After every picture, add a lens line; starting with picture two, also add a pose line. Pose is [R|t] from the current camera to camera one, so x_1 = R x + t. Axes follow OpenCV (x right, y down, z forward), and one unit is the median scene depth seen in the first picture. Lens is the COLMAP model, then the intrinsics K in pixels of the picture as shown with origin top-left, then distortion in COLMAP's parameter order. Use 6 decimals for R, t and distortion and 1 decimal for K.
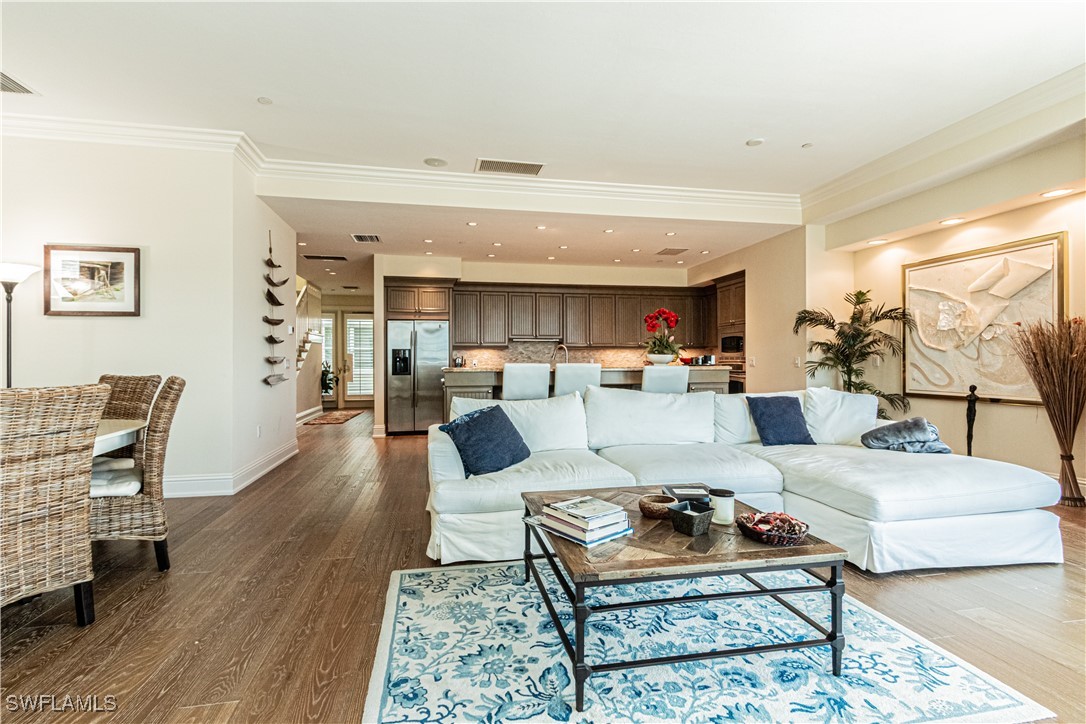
lens RADIAL K [[500.7, 0, 541.9], [0, 500.7, 362.4], [0, 0, 1]] dist [-0.002597, 0.000663]
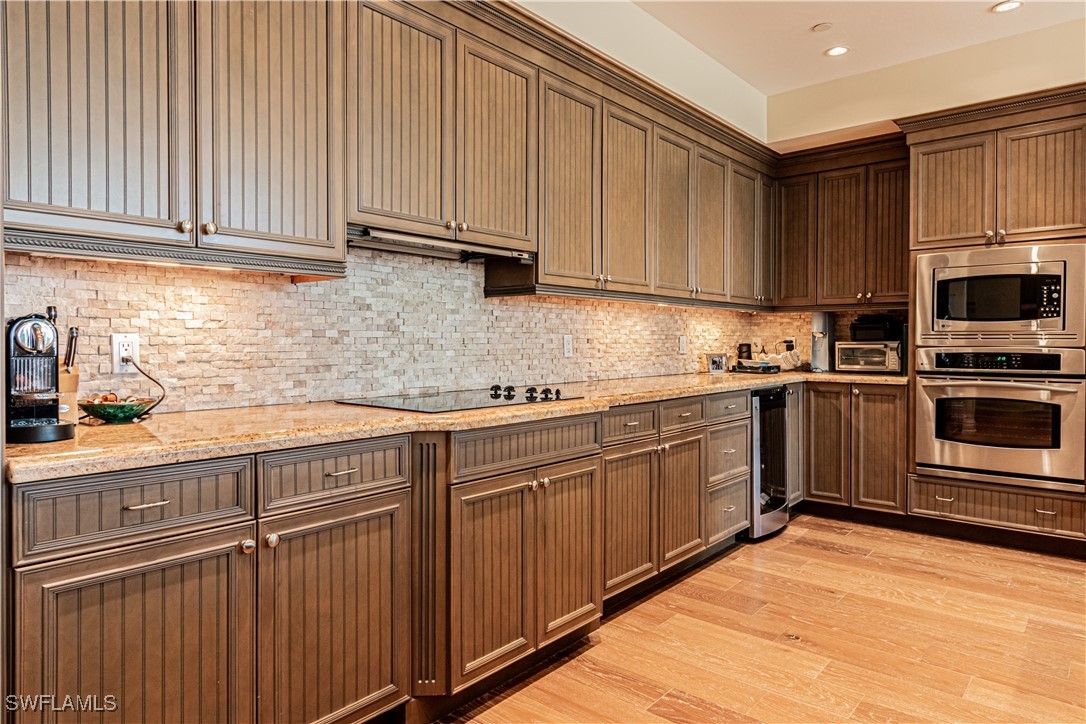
lens RADIAL K [[675.1, 0, 521.0], [0, 675.1, 351.7], [0, 0, 1]] dist [0.007029, 0.001530]
pose [[0.798771, -0.004869, 0.601615, -0.187050], [-0.002635, 0.999929, 0.011591, -0.002303], [-0.601629, -0.010844, 0.798702, 0.833932]]
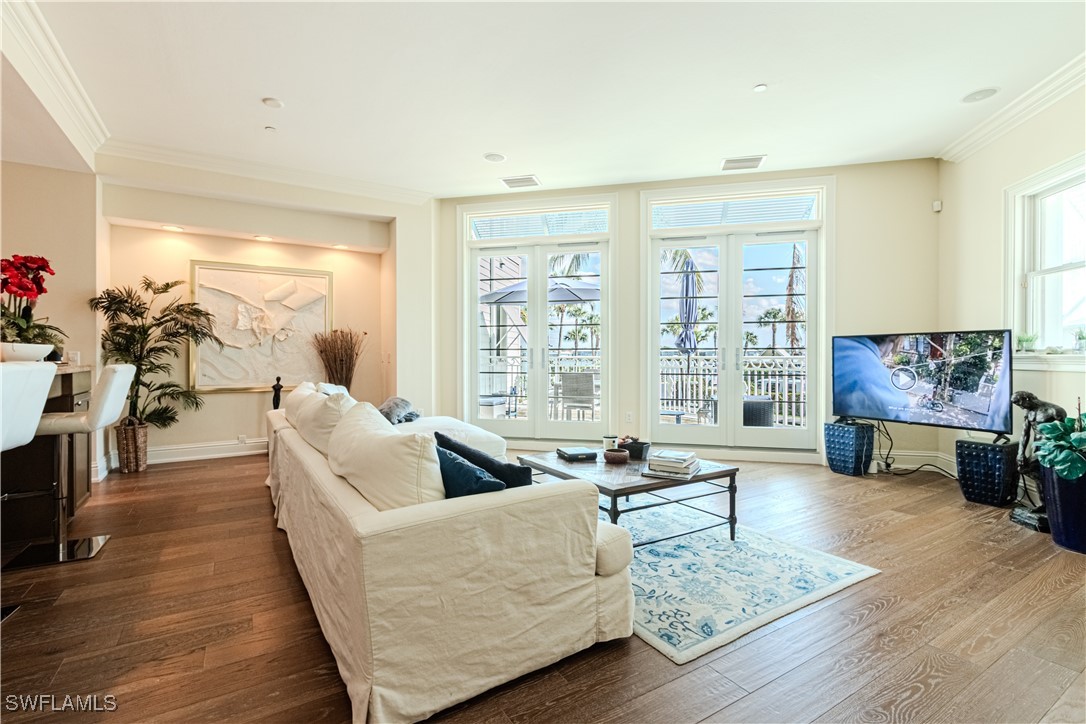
lens RADIAL K [[500.7, 0, 527.3], [0, 500.7, 358.4], [0, 0, 1]] dist [-0.002597, 0.000663]
pose [[-0.337659, -0.001045, 0.941268, -0.318172], [0.002926, 0.999993, 0.002160, -0.000255], [-0.941264, 0.003483, -0.337654, 0.521748]]
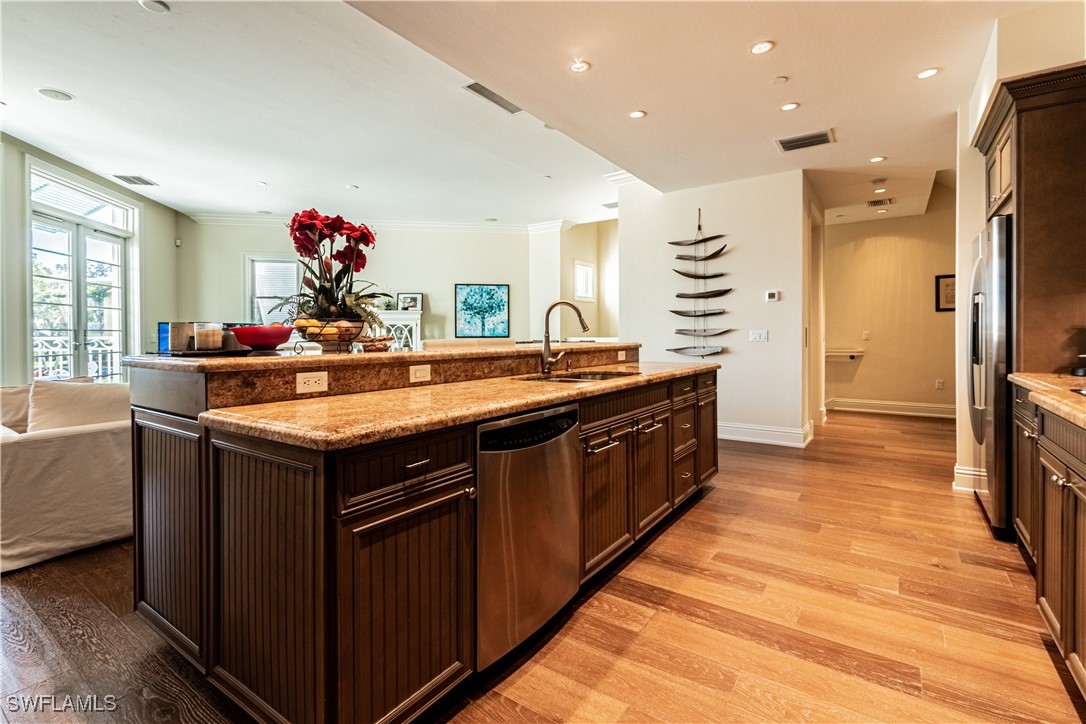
lens RADIAL K [[500.7, 0, 543.7], [0, 500.7, 338.8], [0, 0, 1]] dist [-0.002597, 0.000663]
pose [[-0.719258, 0.012365, -0.694633, 0.312887], [0.007435, 0.999921, 0.010101, -0.001224], [0.694703, 0.002101, -0.719293, 1.088947]]
